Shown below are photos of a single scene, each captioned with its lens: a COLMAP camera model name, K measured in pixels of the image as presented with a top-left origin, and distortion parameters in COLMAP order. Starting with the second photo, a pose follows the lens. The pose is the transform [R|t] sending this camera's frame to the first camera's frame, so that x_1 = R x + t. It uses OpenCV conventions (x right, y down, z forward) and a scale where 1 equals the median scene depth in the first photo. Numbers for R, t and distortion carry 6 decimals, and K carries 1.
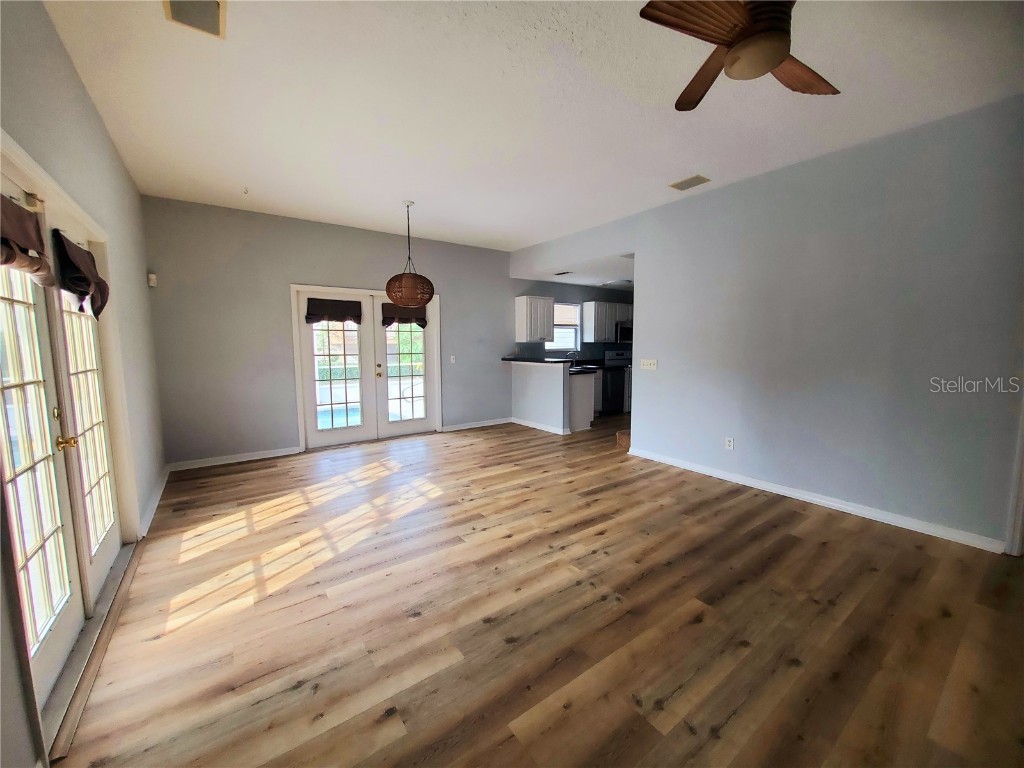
lens RADIAL K [[407.8, 0, 512.3], [0, 407.8, 386.3], [0, 0, 1]] dist [-0.013355, -0.000108]
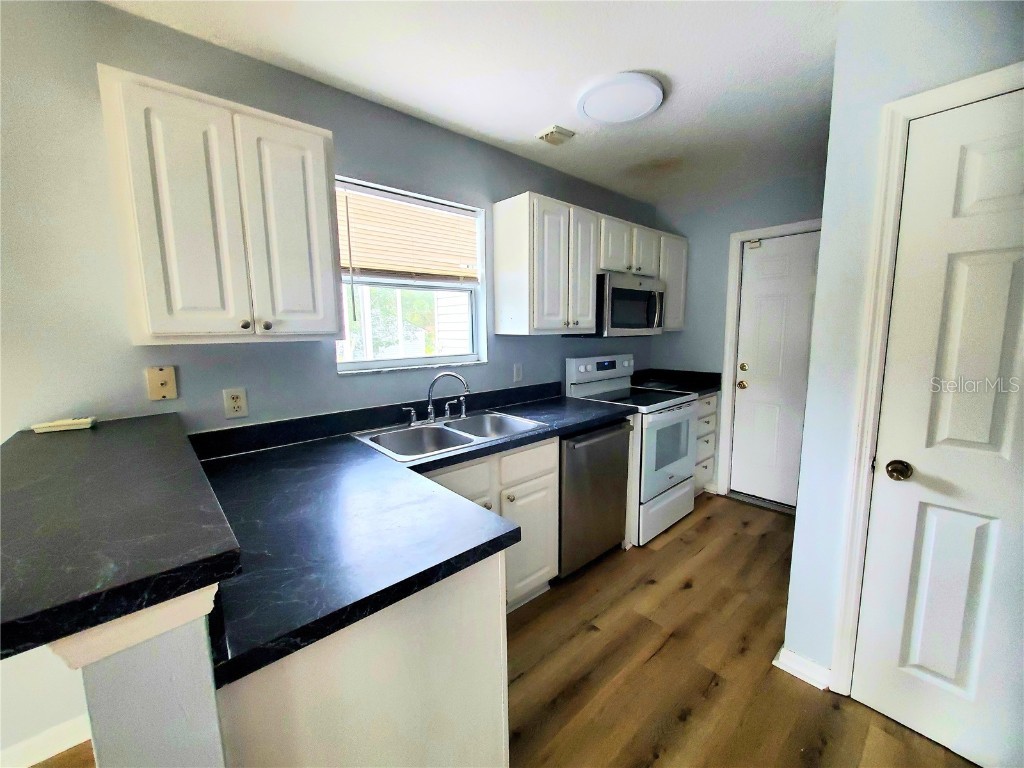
lens RADIAL K [[407.8, 0, 513.2], [0, 407.8, 380.4], [0, 0, 1]] dist [-0.013355, -0.000108]
pose [[0.994854, -0.016574, 0.099958, 0.154591], [0.013141, 0.999304, 0.034905, -0.084330], [-0.100467, -0.033412, 0.994379, 0.689055]]
